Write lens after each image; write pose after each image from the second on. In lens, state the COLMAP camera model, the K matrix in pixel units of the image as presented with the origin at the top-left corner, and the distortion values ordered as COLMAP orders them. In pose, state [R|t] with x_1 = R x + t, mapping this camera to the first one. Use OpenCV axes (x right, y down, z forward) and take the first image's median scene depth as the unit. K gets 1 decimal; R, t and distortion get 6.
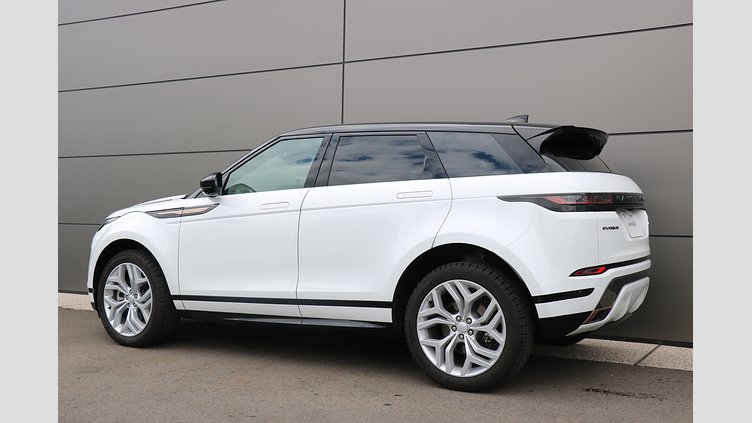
lens RADIAL K [[758.8, 0, 376.0], [0, 758.8, 211.5], [0, 0, 1]] dist [-0.004461, -0.011790]
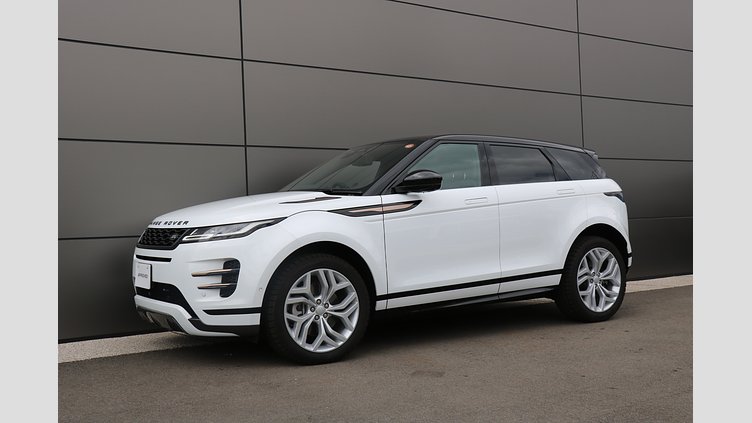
lens RADIAL K [[758.8, 0, 376.0], [0, 758.8, 211.5], [0, 0, 1]] dist [-0.004461, -0.011790]
pose [[0.434232, -0.009221, 0.900754, -1.271749], [0.033379, 0.999426, -0.005860, 0.010269], [-0.900182, 0.032611, 0.434291, 0.652170]]
